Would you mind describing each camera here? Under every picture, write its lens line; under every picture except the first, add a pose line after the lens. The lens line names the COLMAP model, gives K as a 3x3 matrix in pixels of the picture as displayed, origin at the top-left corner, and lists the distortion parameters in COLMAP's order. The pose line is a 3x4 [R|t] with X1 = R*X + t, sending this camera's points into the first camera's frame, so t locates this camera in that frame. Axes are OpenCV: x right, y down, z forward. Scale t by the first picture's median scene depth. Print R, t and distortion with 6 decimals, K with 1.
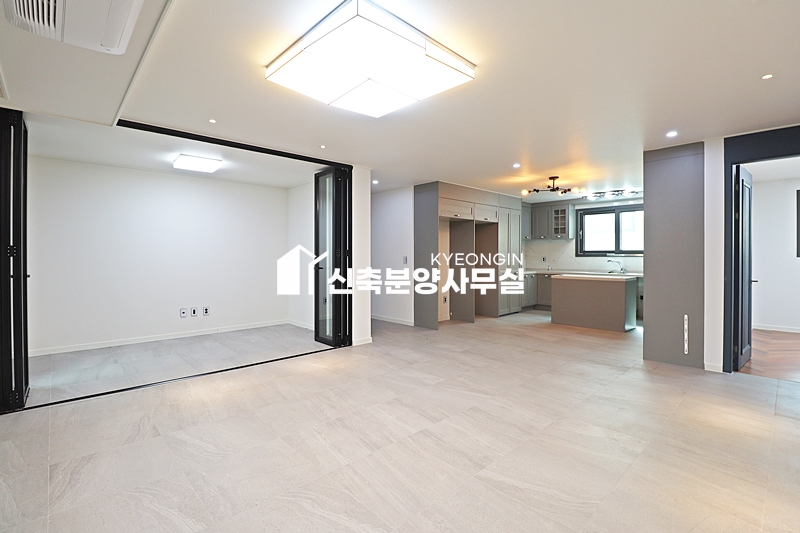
lens RADIAL K [[368.4, 0, 399.1], [0, 368.4, 261.1], [0, 0, 1]] dist [-0.005834, -0.009834]
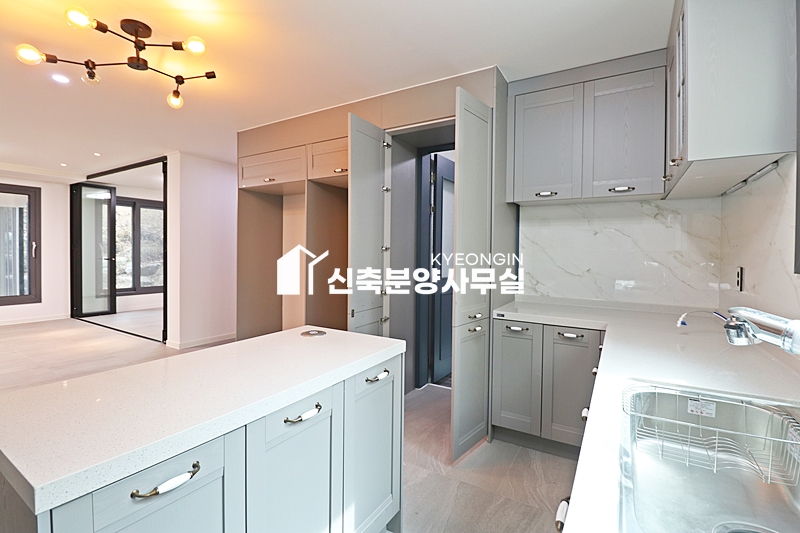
lens RADIAL K [[368.4, 0, 404.0], [0, 368.4, 260.7], [0, 0, 1]] dist [-0.005834, -0.009834]
pose [[0.274877, 0.027528, -0.961085, 0.911776], [-0.026609, 0.999425, 0.021016, -0.023900], [0.961111, 0.019797, 0.275451, 1.273239]]
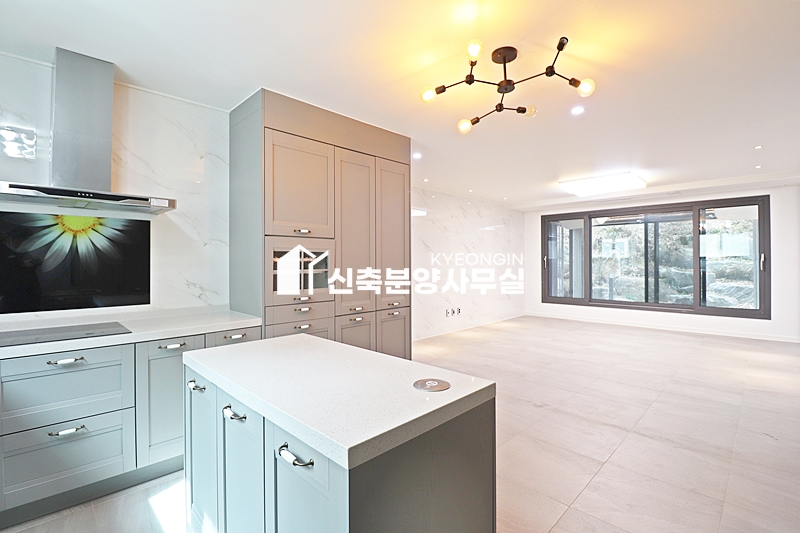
lens RADIAL K [[368.4, 0, 398.1], [0, 368.4, 258.5], [0, 0, 1]] dist [-0.005834, -0.009834]
pose [[-0.999518, 0.005848, -0.030488, 0.595152], [0.005655, 0.999963, 0.006408, -0.026857], [0.030525, 0.006232, -0.999515, 1.505206]]
